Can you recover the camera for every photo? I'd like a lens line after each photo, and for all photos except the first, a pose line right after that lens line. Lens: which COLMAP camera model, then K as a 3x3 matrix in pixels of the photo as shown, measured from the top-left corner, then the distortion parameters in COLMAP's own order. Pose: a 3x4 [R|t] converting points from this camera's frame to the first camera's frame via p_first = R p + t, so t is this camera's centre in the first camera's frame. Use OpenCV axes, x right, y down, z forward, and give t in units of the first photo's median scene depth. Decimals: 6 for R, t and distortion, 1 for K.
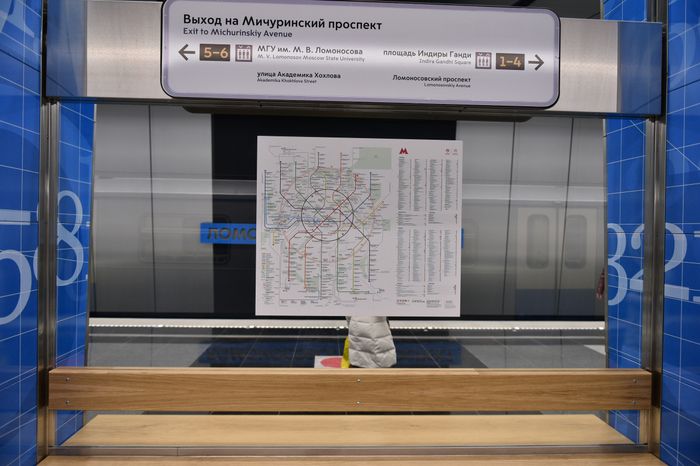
lens RADIAL K [[467.5, 0, 352.1], [0, 467.5, 228.4], [0, 0, 1]] dist [-0.003112, -0.005625]
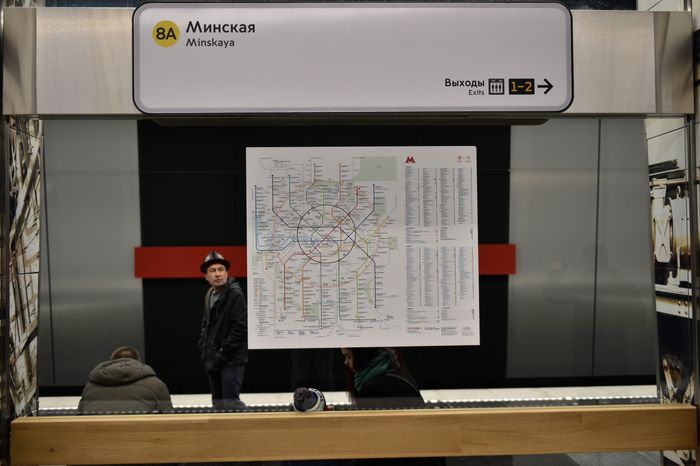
lens RADIAL K [[526.8, 0, 348.1], [0, 526.8, 234.5], [0, 0, 1]] dist [0.000106, 0.001820]
pose [[0.999575, -0.026849, -0.011342, -0.055363], [0.026545, 0.999304, -0.026193, 0.003776], [0.012038, 0.025881, 0.999593, -0.207713]]
